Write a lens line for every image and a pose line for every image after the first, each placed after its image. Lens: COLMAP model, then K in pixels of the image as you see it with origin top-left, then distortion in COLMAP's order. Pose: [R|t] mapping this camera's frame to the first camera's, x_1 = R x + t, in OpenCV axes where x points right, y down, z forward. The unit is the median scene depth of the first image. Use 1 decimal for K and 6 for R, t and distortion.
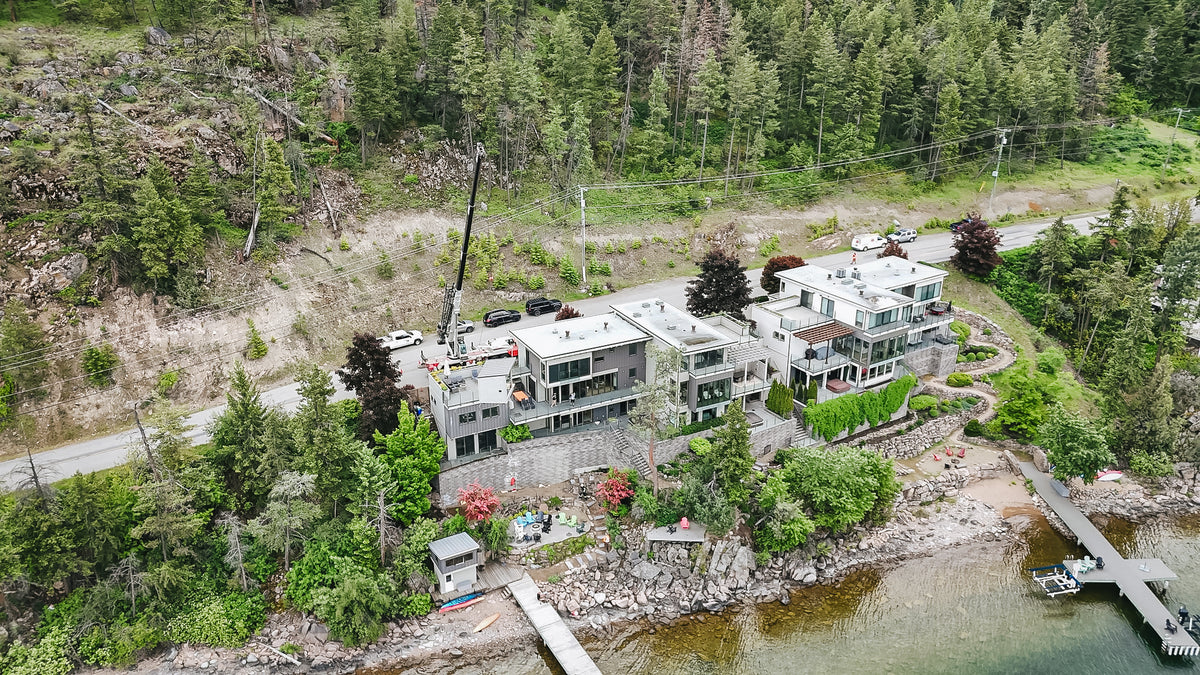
lens RADIAL K [[882.1, 0, 603.6], [0, 882.1, 336.6], [0, 0, 1]] dist [0.091789, -0.092444]
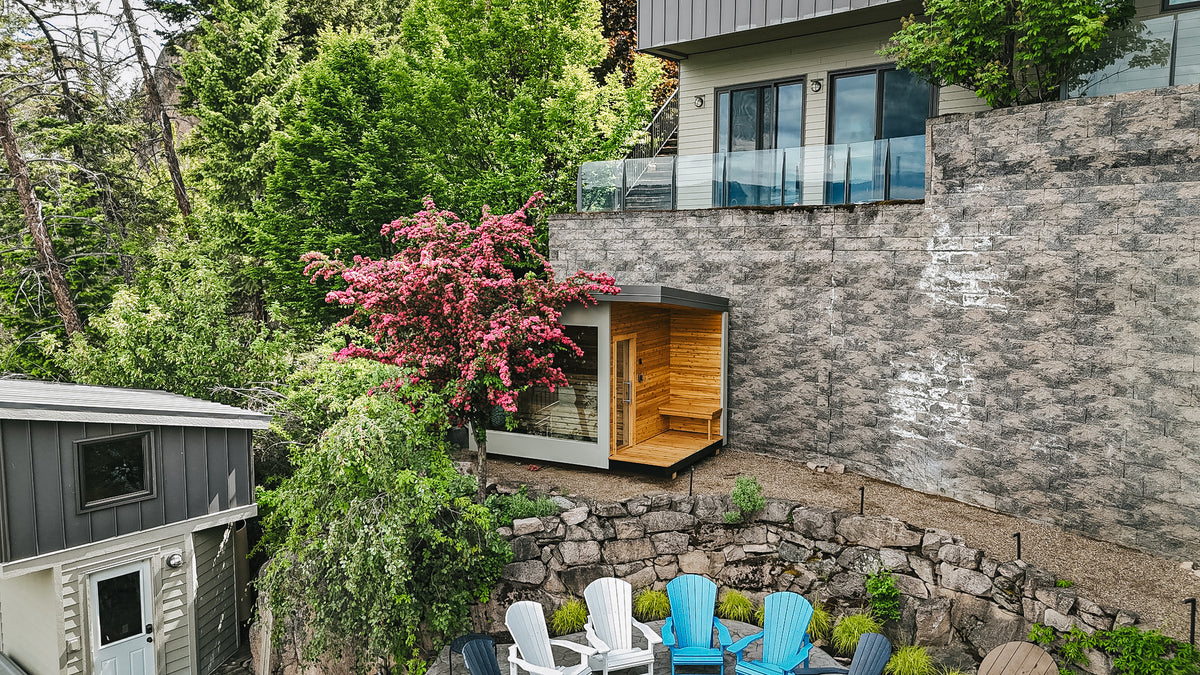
lens RADIAL K [[888.9, 0, 604.2], [0, 888.9, 341.9], [0, 0, 1]] dist [0.063225, -0.066166]
pose [[0.364734, 0.090232, -0.926729, 0.009484], [-0.352790, 0.934478, -0.047861, 0.174548], [0.861689, 0.344398, 0.372668, 0.884783]]
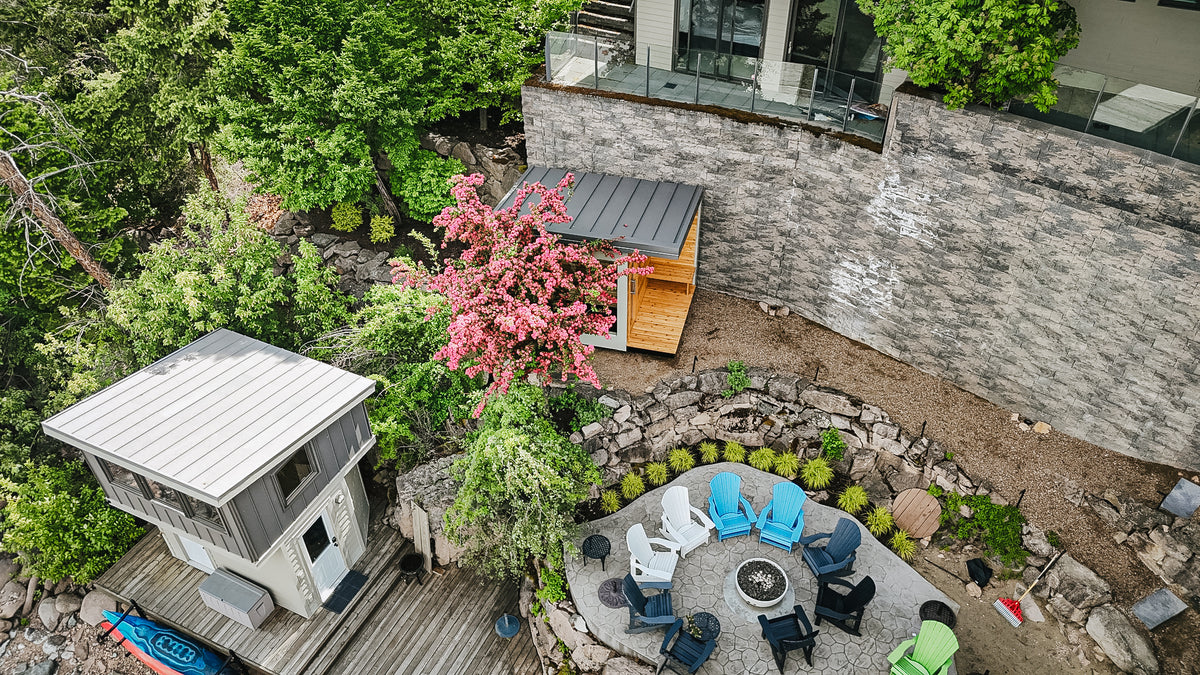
lens RADIAL K [[888.9, 0, 604.2], [0, 888.9, 341.9], [0, 0, 1]] dist [0.063225, -0.066166]
pose [[0.582735, 0.518607, -0.625673, -0.008394], [-0.300095, 0.852813, 0.427379, 0.102513], [0.755224, -0.061287, 0.652595, 0.816577]]
